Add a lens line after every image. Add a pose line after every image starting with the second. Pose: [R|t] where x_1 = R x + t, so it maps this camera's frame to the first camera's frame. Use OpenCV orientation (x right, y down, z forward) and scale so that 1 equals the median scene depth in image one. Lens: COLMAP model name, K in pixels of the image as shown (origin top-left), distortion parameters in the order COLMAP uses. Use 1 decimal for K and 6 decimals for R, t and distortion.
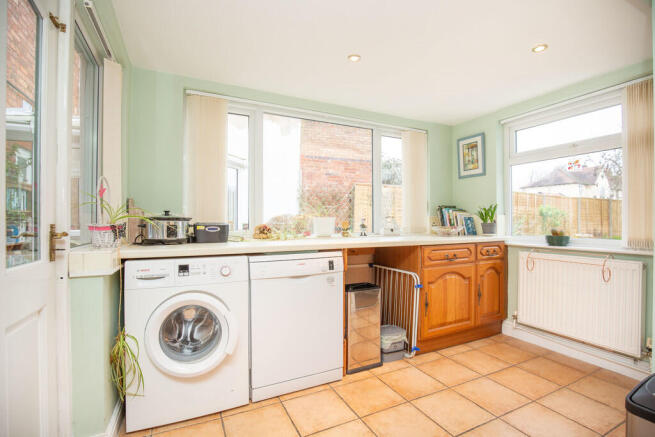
lens RADIAL K [[298.4, 0, 329.5], [0, 298.4, 222.4], [0, 0, 1]] dist [-0.031714, -0.000802]
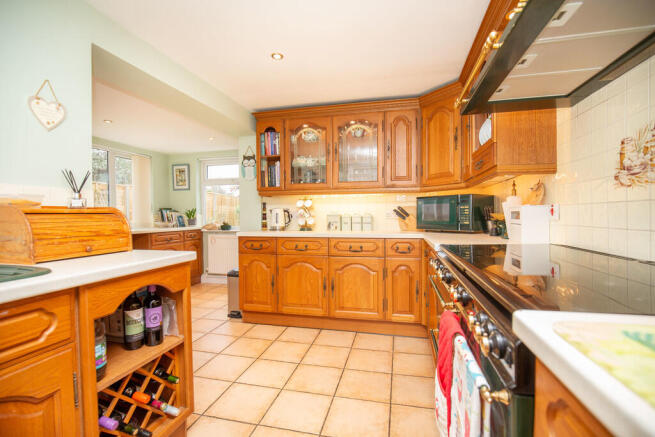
lens RADIAL K [[298.4, 0, 330.2], [0, 298.4, 222.0], [0, 0, 1]] dist [-0.031714, -0.000802]
pose [[0.629488, -0.018839, 0.776782, -0.273634], [0.008221, 0.999812, 0.017586, -0.004909], [-0.776967, -0.004684, 0.629524, -0.667349]]
